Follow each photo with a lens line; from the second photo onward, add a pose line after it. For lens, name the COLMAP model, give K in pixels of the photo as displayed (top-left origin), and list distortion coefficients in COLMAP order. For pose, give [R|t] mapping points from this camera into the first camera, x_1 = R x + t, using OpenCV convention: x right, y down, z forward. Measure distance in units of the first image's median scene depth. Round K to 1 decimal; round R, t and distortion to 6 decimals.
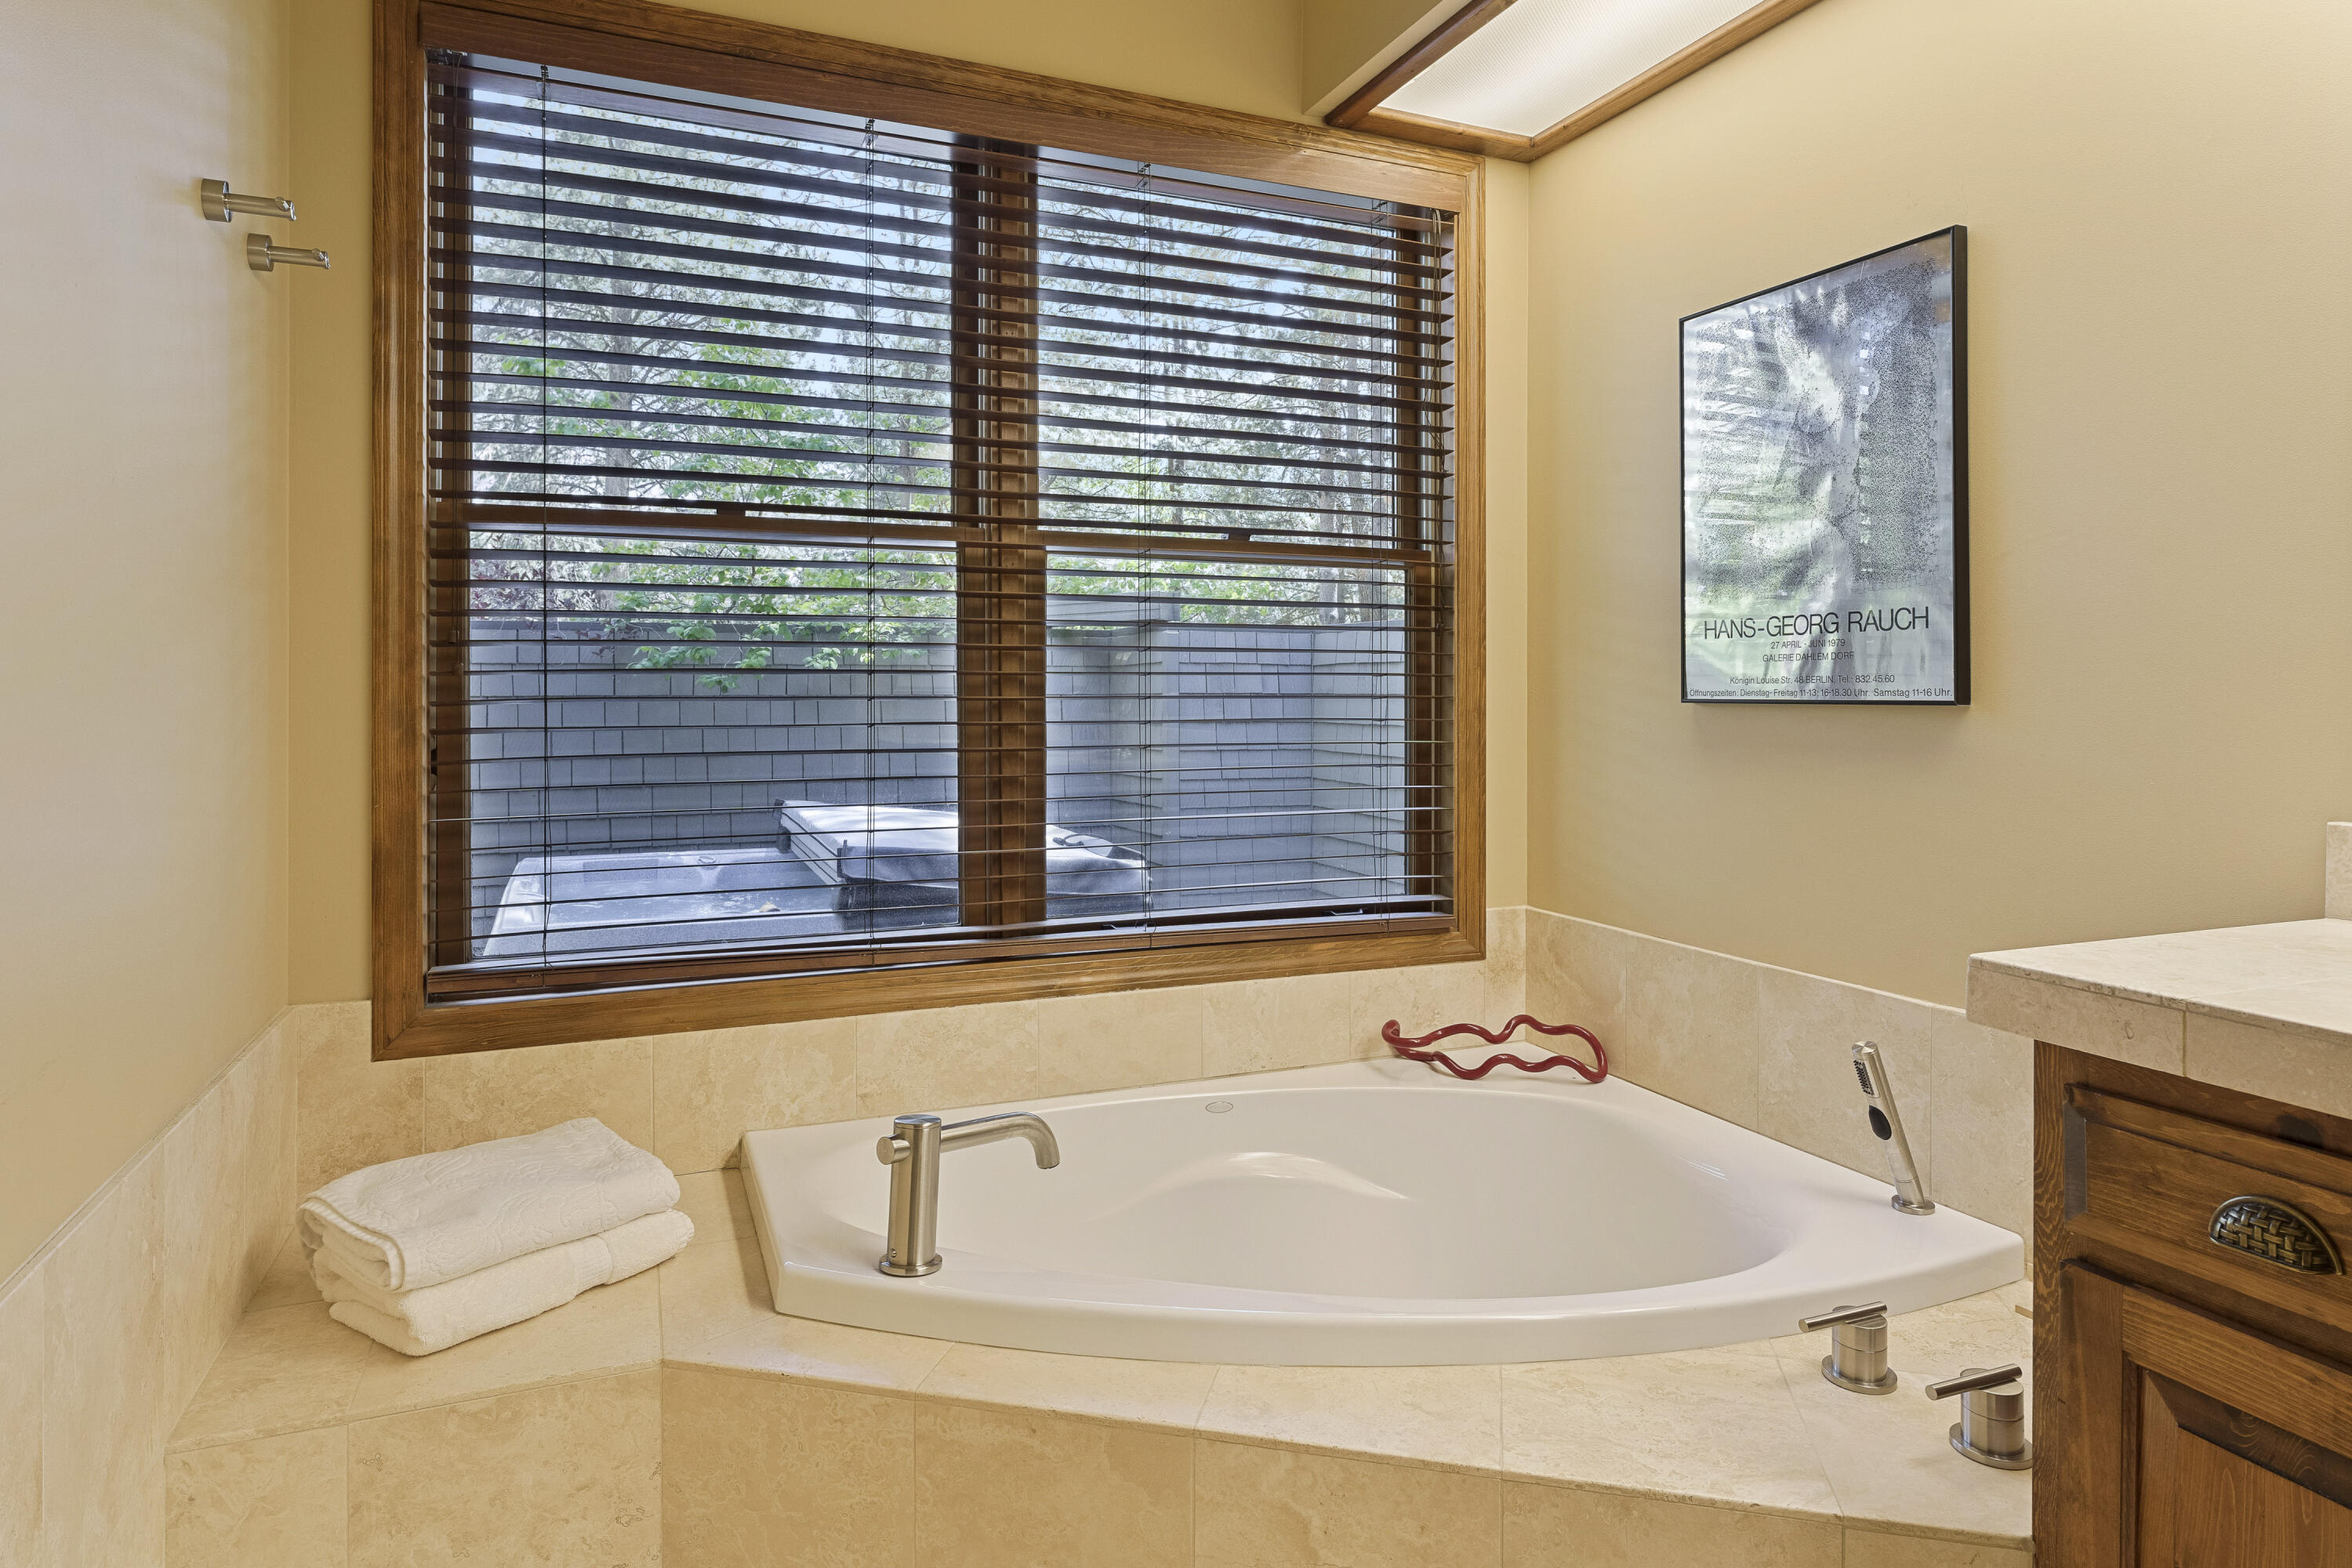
lens RADIAL K [[1335.9, 0, 1176.6], [0, 1335.9, 681.1], [0, 0, 1]] dist [-0.005103, 0.005052]
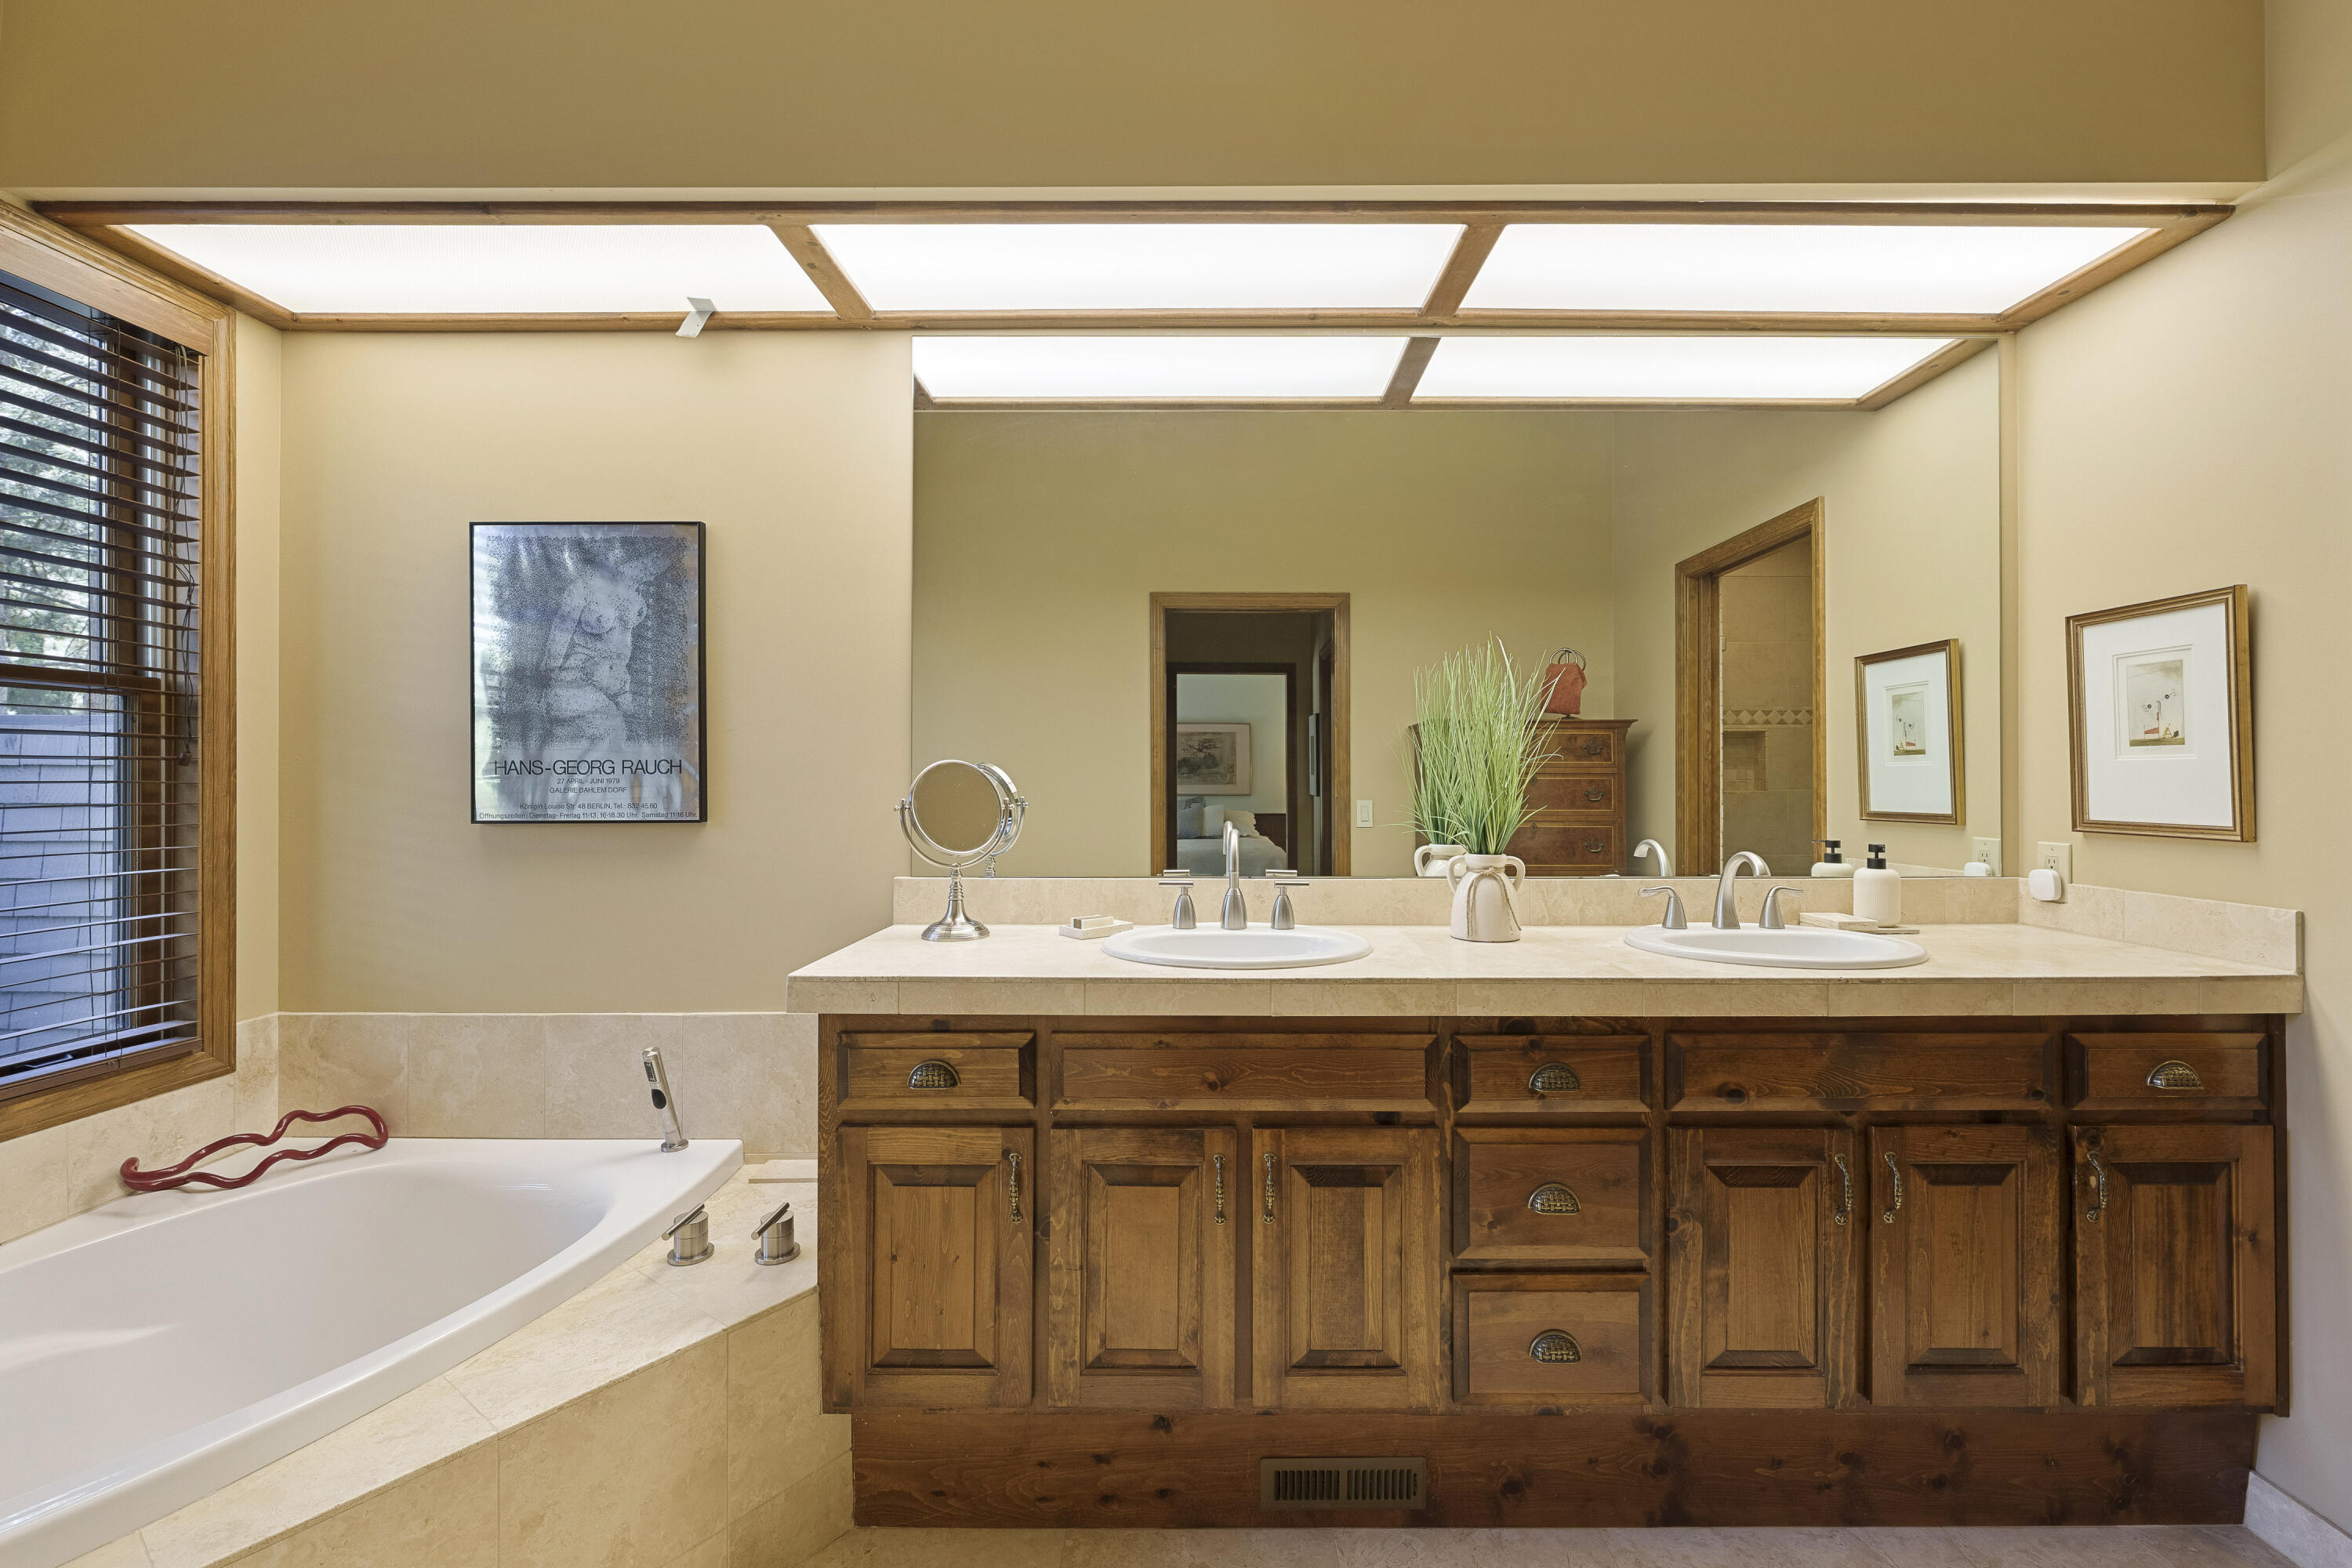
lens RADIAL K [[1026.4, 0, 1185.3], [0, 1026.4, 769.8], [0, 0, 1]] dist [0.004407, 0.001102]
pose [[0.394740, -0.001356, 0.918792, -0.240418], [-0.004335, 0.999985, 0.003338, -0.039283], [-0.918783, -0.005301, 0.394728, -0.012129]]
